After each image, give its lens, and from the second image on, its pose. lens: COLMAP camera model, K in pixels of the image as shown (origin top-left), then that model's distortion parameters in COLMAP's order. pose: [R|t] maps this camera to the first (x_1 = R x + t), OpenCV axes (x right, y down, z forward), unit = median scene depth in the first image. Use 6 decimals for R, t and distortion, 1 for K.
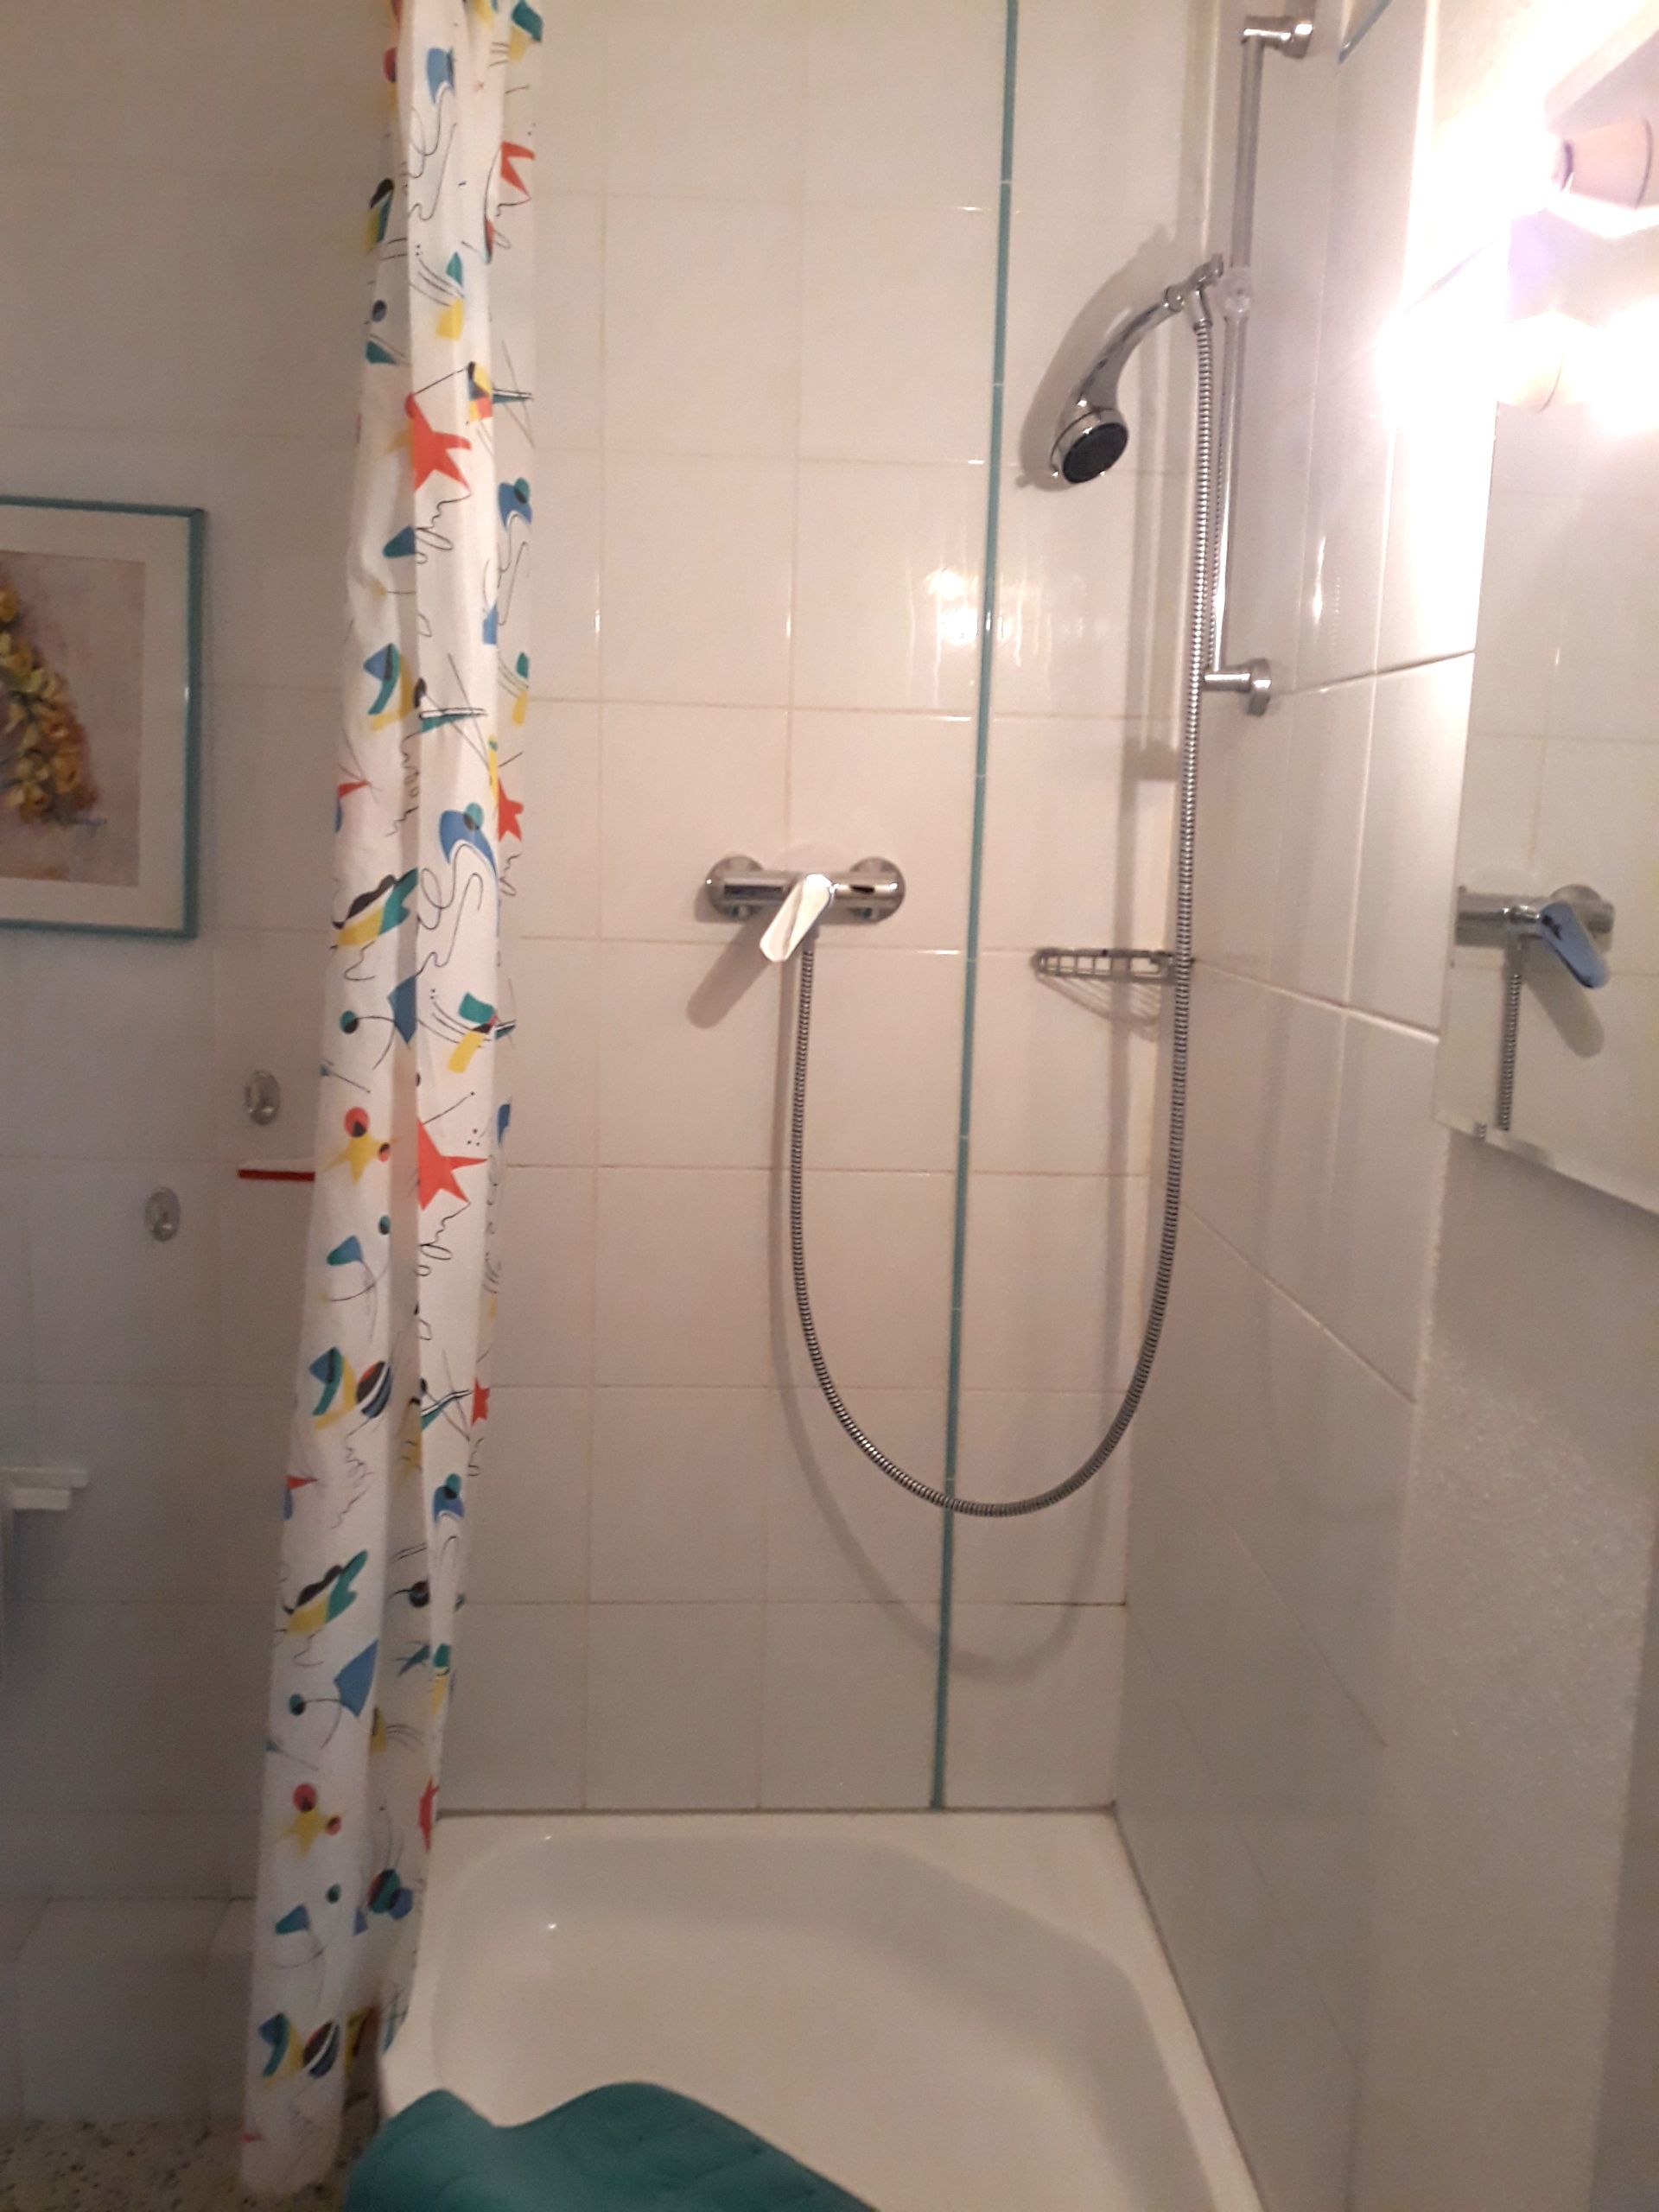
lens RADIAL K [[1836.1, 0, 830.8], [0, 1836.1, 1105.2], [0, 0, 1]] dist [0.022307, -0.053702]
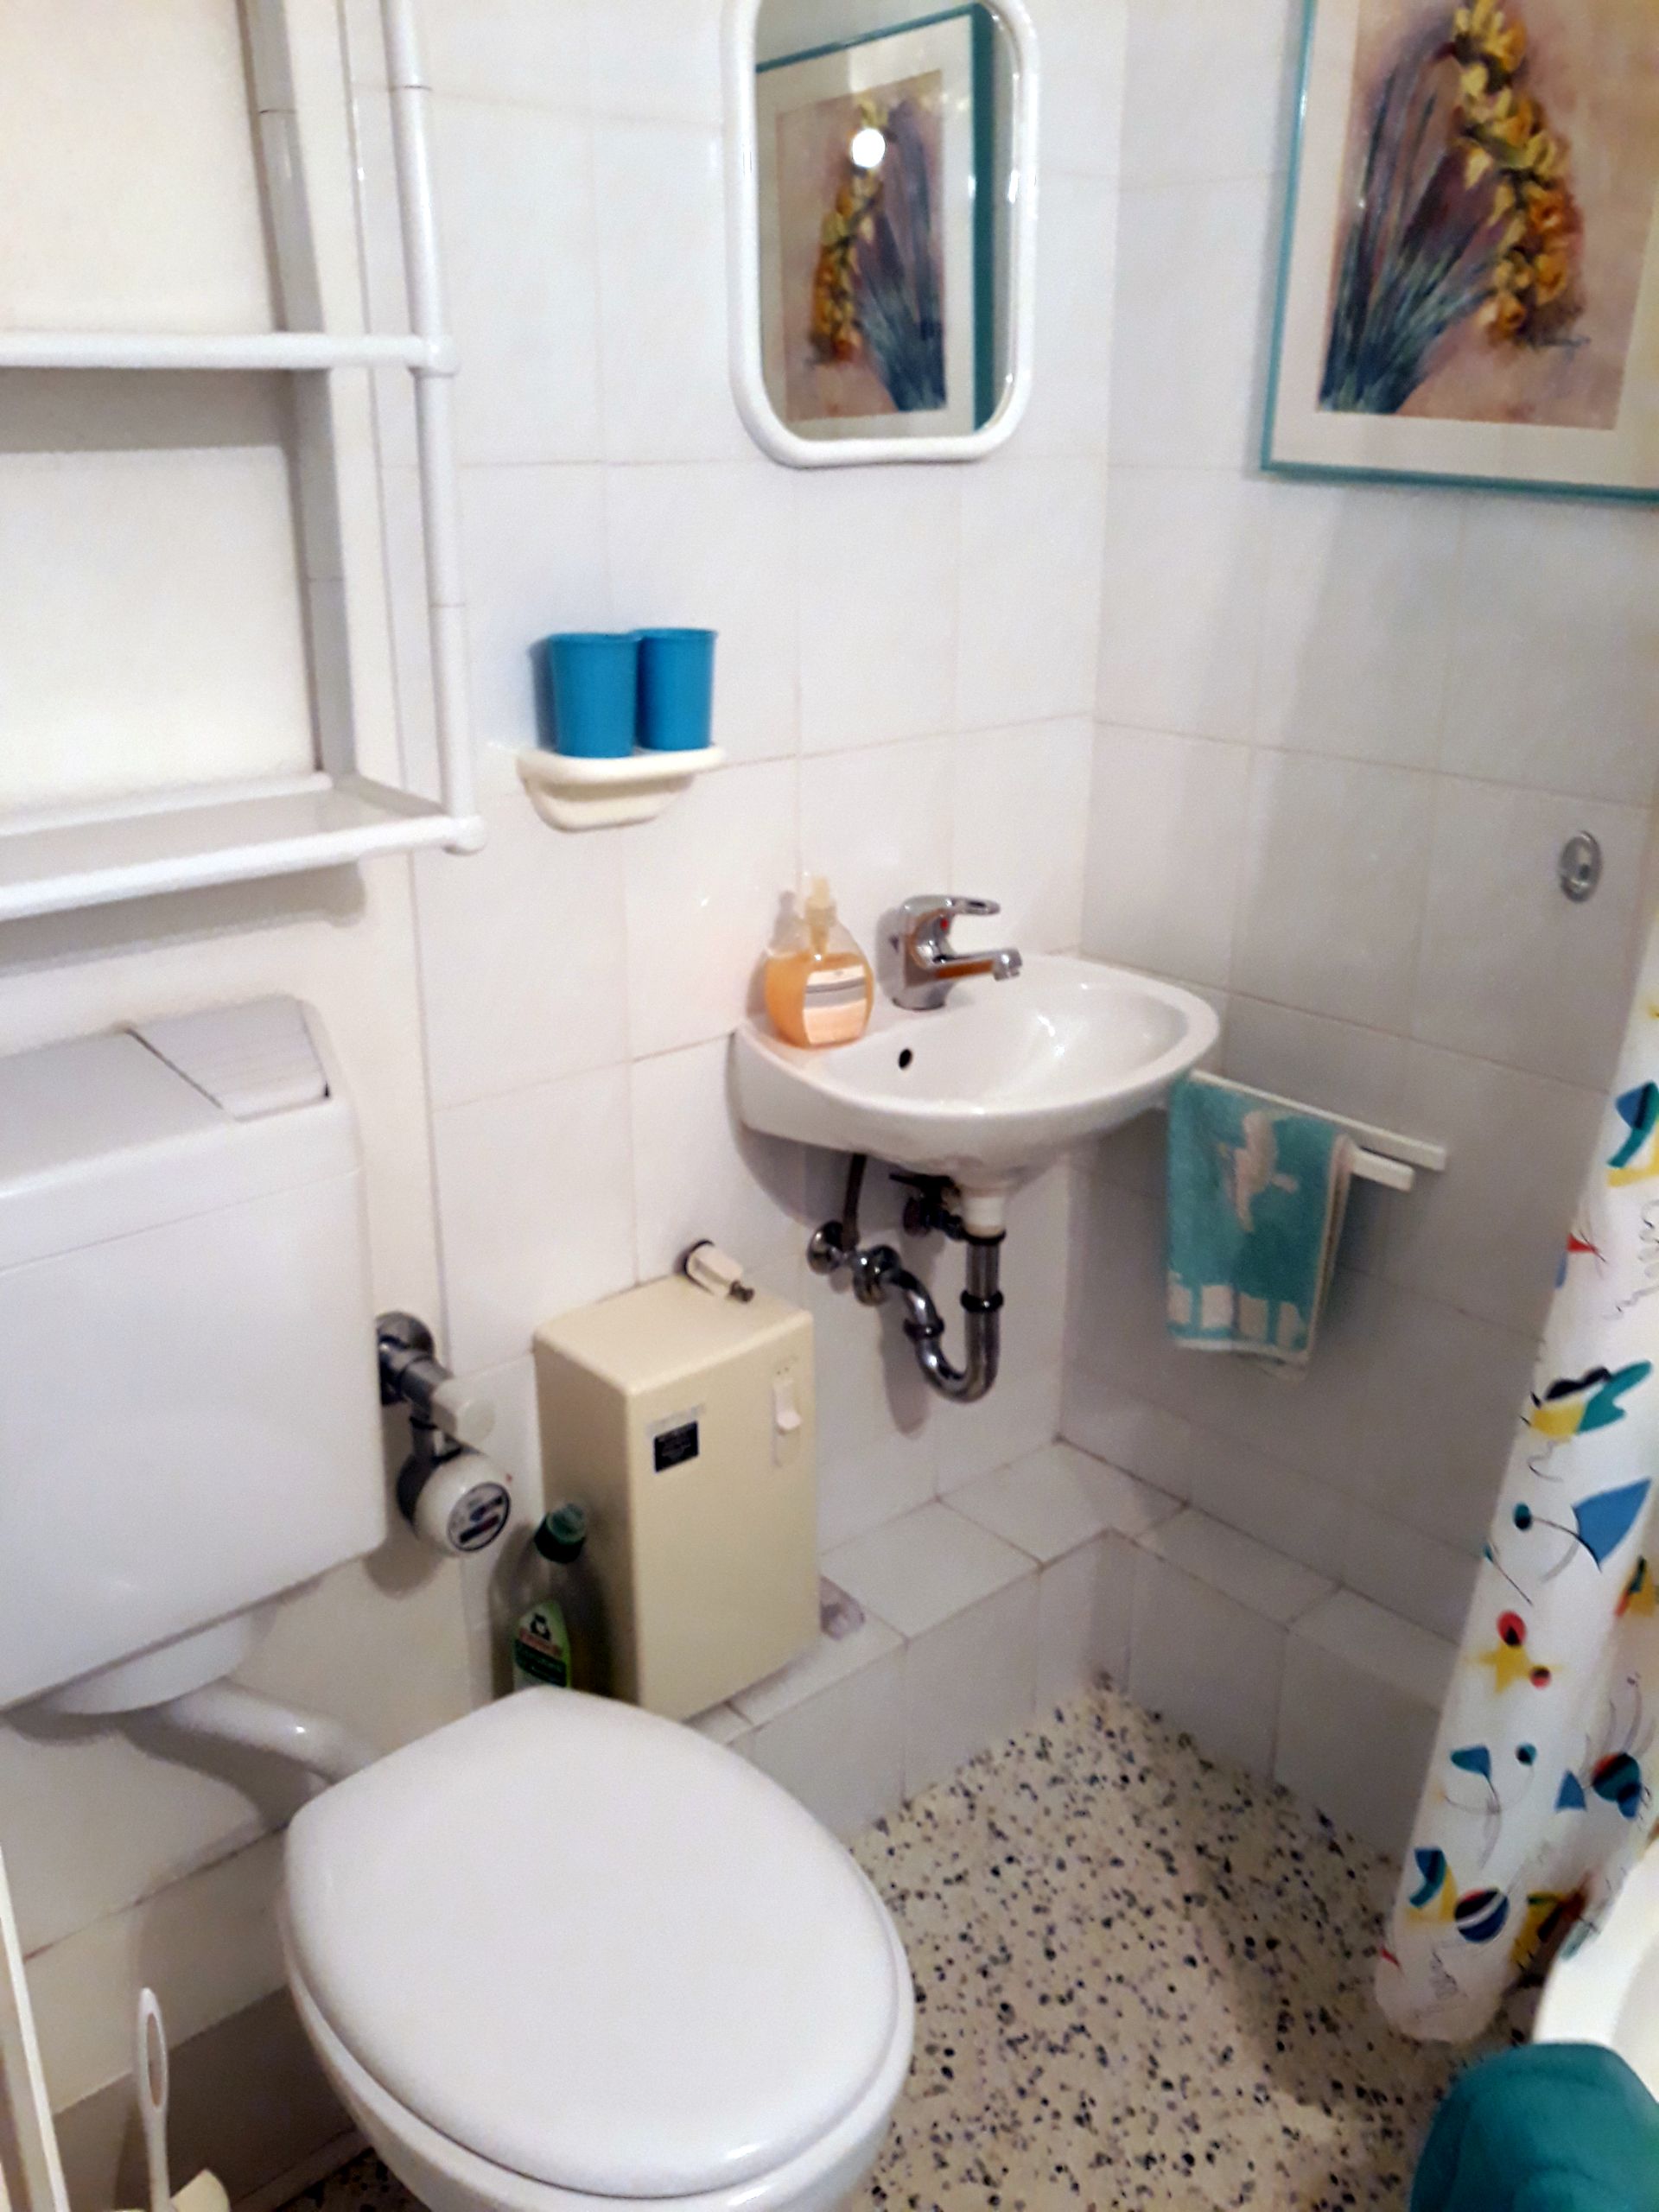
lens RADIAL K [[1836.1, 0, 827.3], [0, 1836.1, 1108.4], [0, 0, 1]] dist [0.022307, -0.053702]
pose [[0.620849, 0.245013, -0.744658, 0.059576], [-0.095908, 0.966507, 0.238045, 0.002304], [0.778041, -0.076372, 0.623554, 0.281397]]
